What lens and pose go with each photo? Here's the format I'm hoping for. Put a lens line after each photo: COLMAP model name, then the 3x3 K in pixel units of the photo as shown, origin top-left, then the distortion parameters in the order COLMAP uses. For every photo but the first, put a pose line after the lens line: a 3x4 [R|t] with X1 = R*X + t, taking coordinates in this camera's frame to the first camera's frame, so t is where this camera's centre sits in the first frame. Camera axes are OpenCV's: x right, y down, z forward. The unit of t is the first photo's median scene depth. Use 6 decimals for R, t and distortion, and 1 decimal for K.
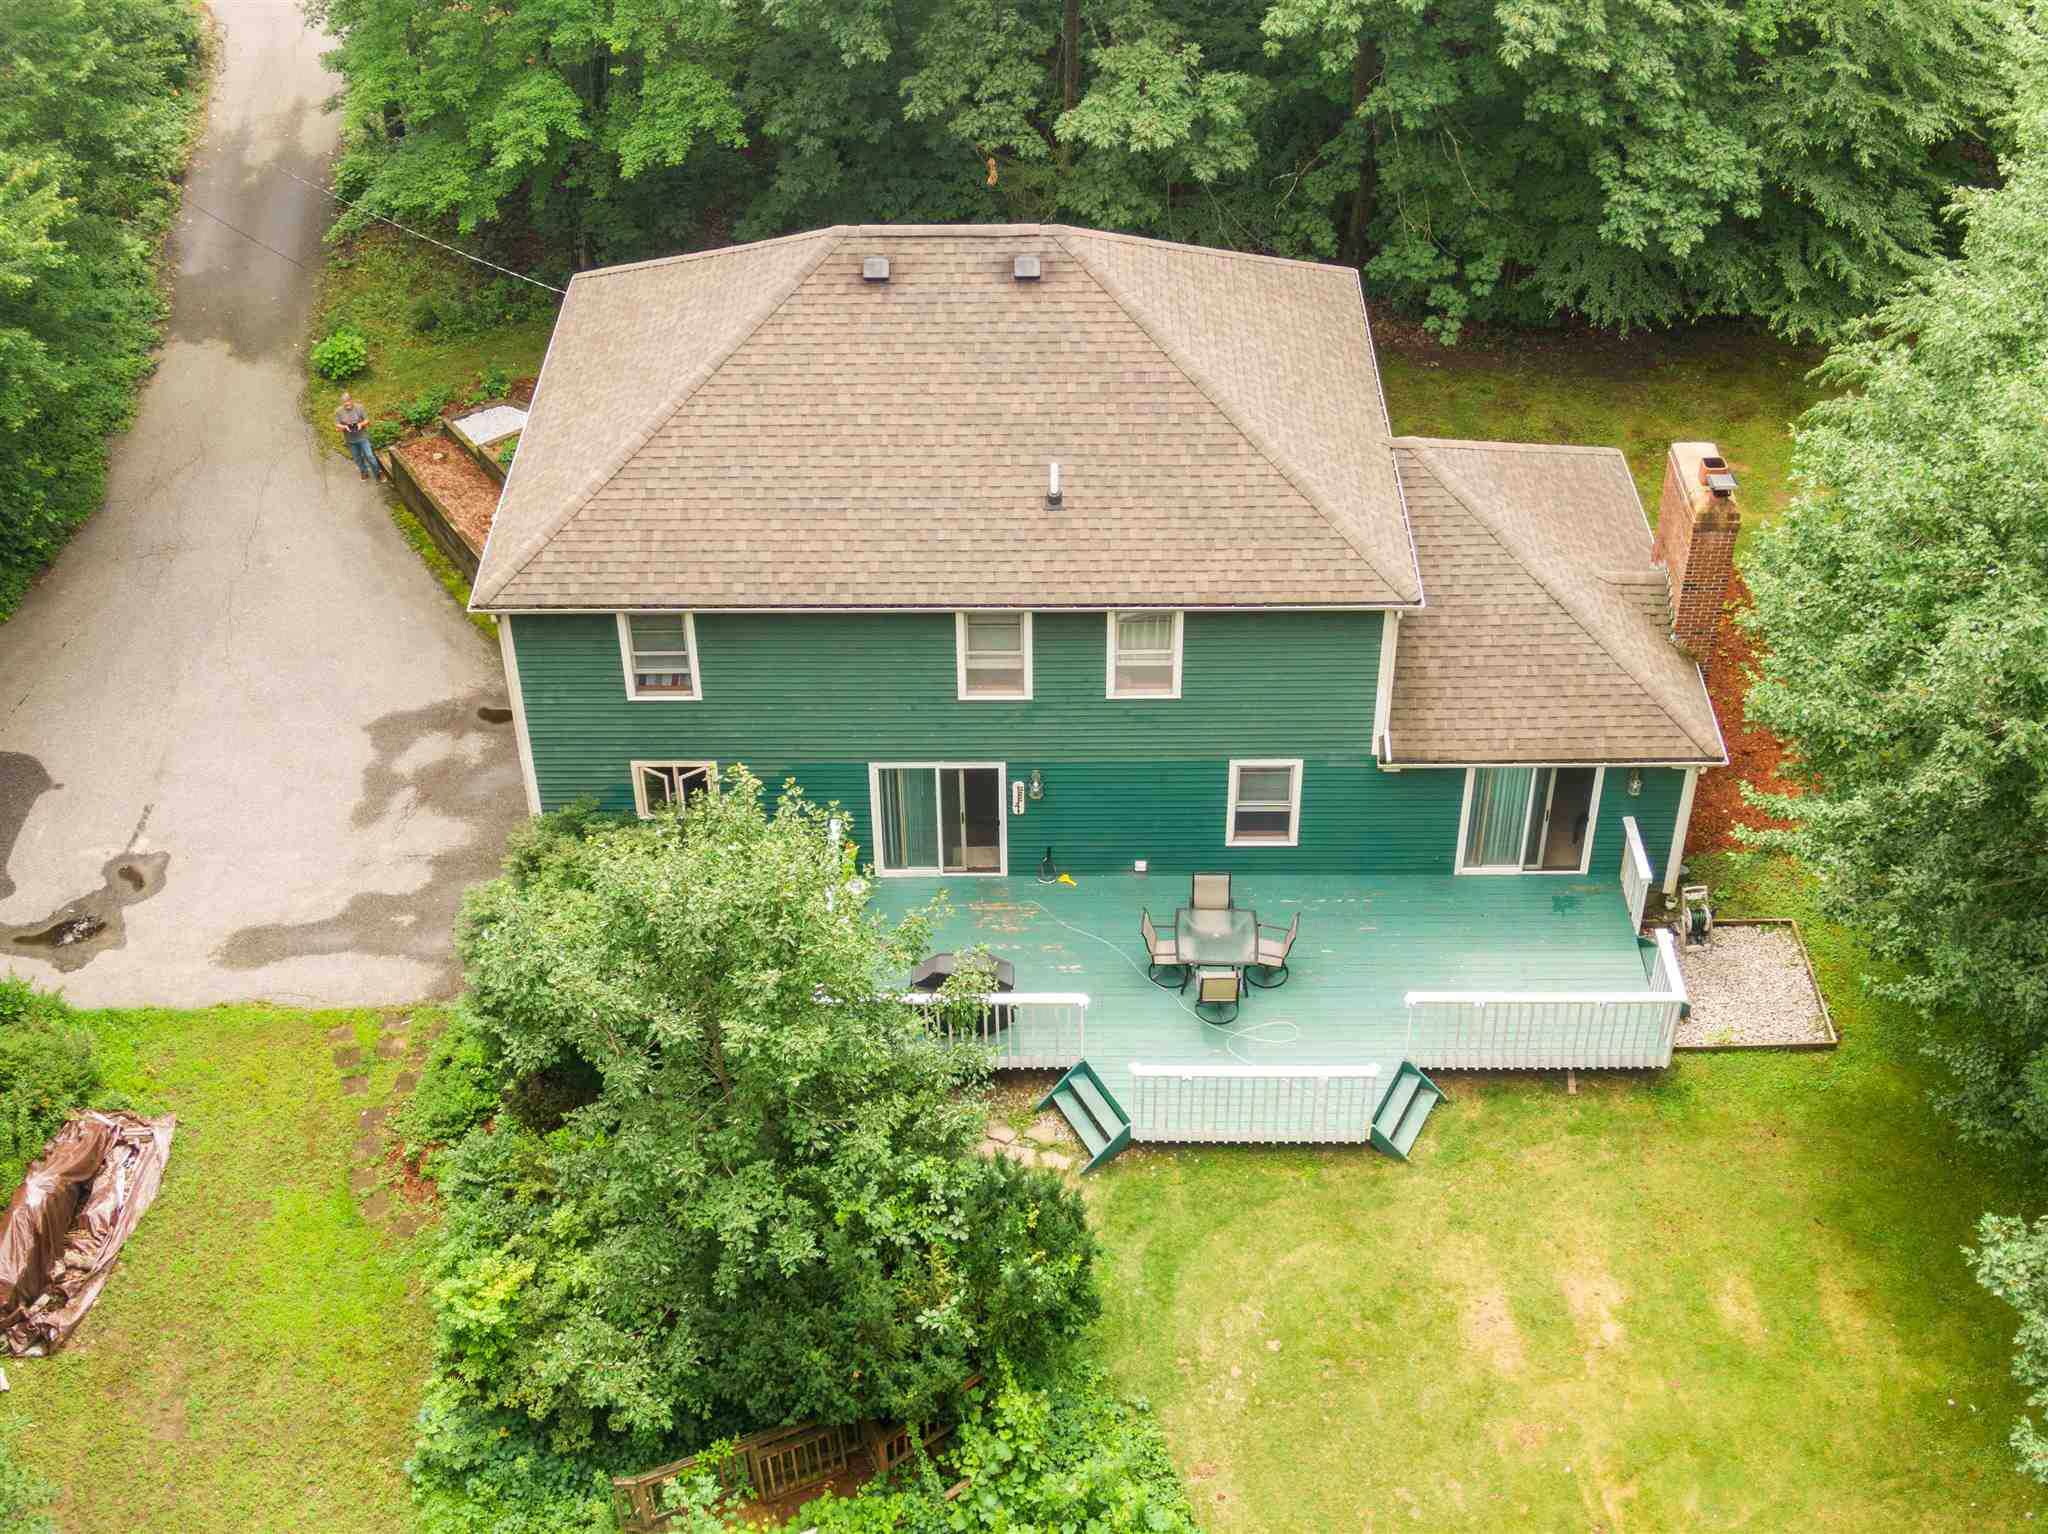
lens RADIAL K [[2542.4, 0, 1024.0], [0, 2542.4, 767.0], [0, 0, 1]] dist [0.025346, 0.019371]
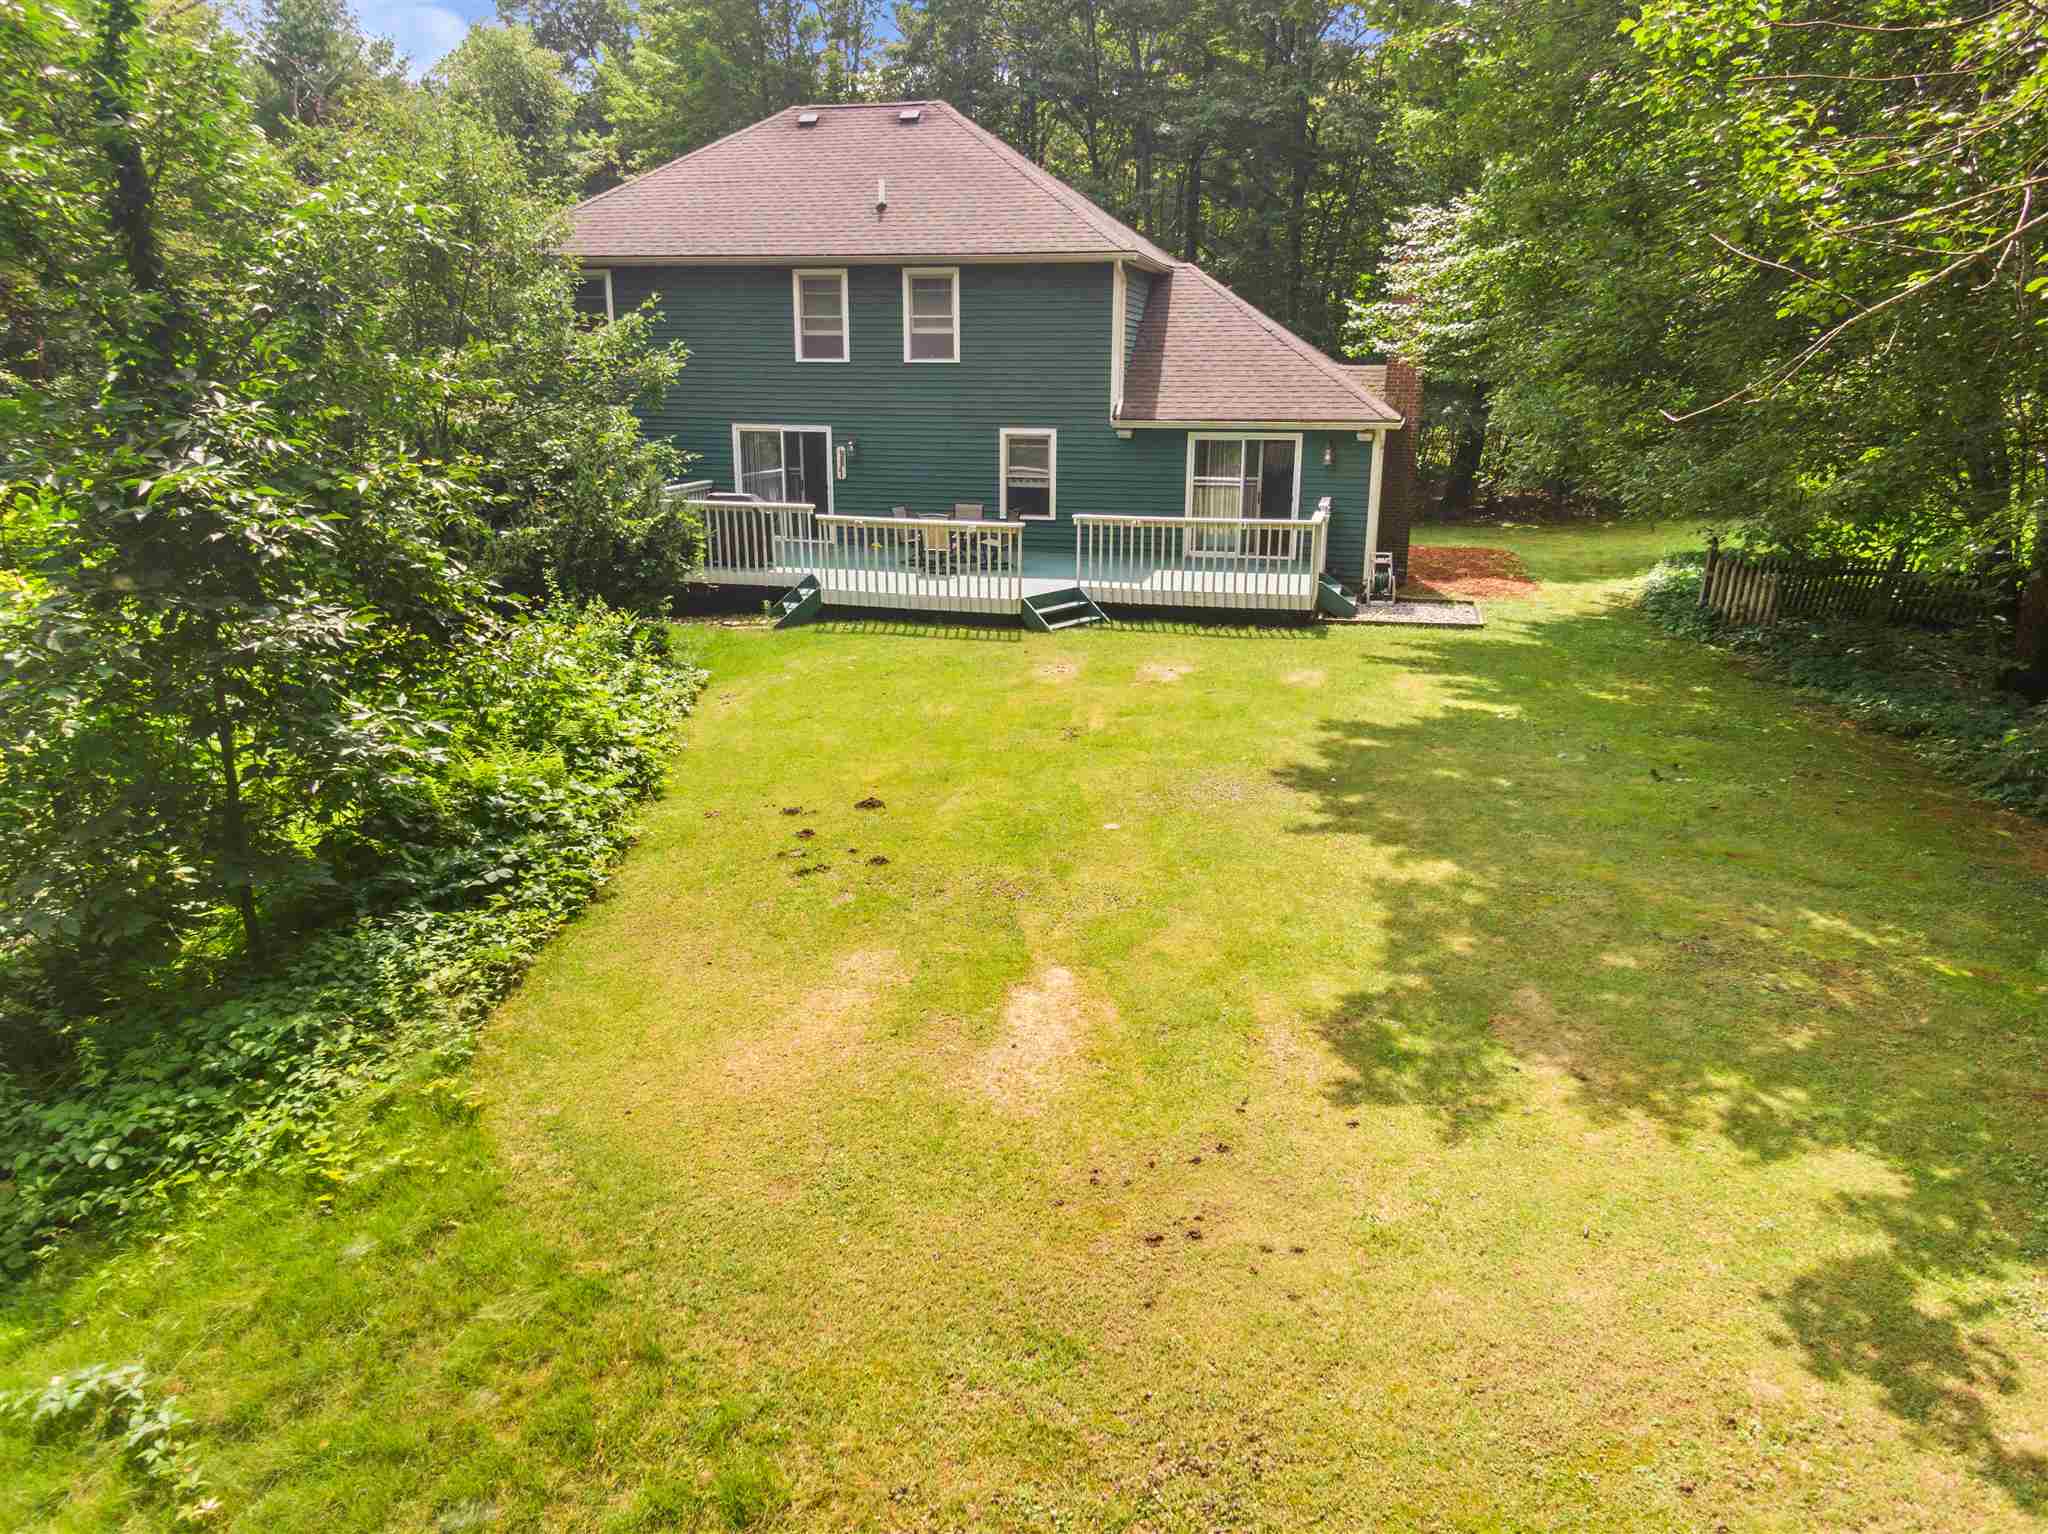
lens RADIAL K [[1451.7, 0, 1024.0], [0, 1451.7, 767.0], [0, 0, 1]] dist [0.036121, -0.041873]
pose [[0.972419, 0.077372, -0.220033, 0.267960], [-0.155854, 0.917394, -0.366194, 0.418604], [0.173524, 0.390387, 0.904150, 0.425183]]
